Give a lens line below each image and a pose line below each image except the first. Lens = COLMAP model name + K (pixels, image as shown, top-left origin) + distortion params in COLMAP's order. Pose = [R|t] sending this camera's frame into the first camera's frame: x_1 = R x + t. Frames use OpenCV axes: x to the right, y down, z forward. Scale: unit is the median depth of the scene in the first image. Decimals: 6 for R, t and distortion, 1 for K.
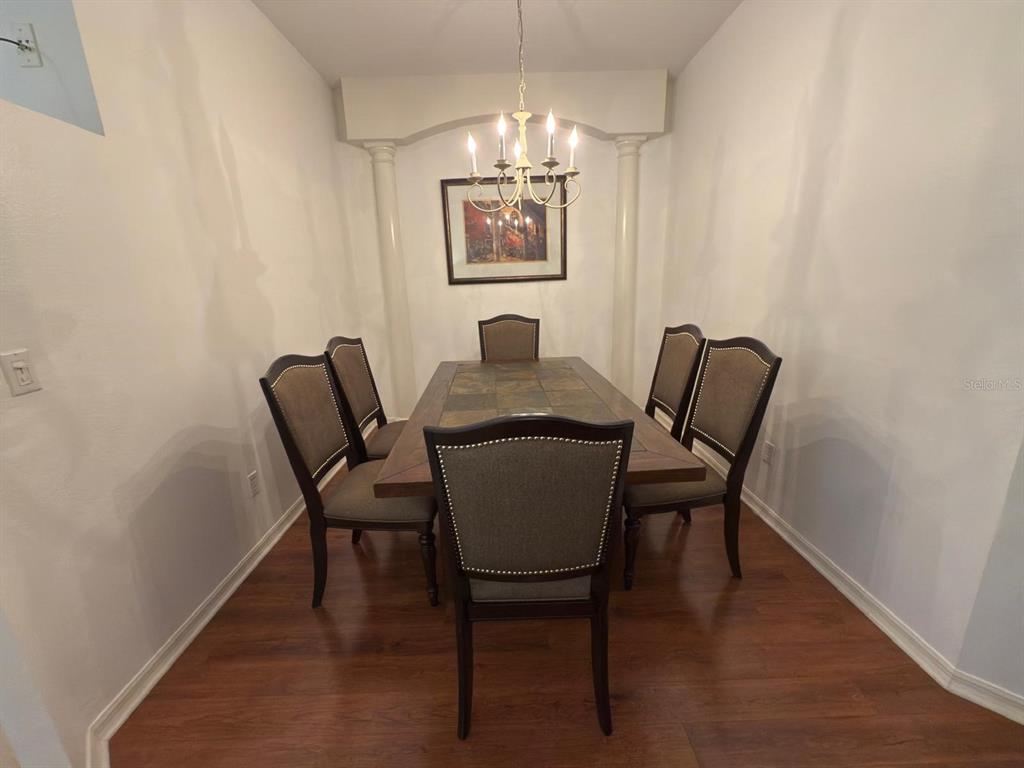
lens RADIAL K [[408.5, 0, 512.1], [0, 408.5, 383.1], [0, 0, 1]] dist [-0.000367, 0.000242]
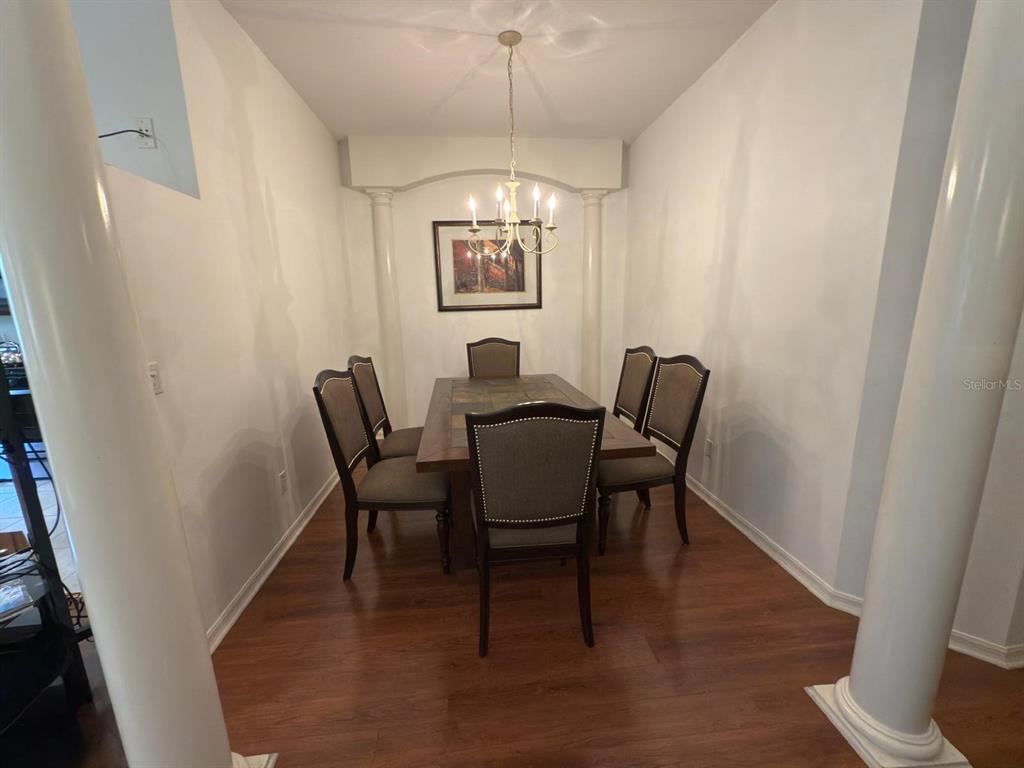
lens RADIAL K [[409.5, 0, 512.3], [0, 409.5, 382.2], [0, 0, 1]] dist [-0.001691, 0.000316]
pose [[0.996722, -0.005208, 0.080739, -0.080990], [0.010039, 0.998175, -0.059544, 0.042330], [-0.080282, 0.060160, 0.994955, -0.234874]]
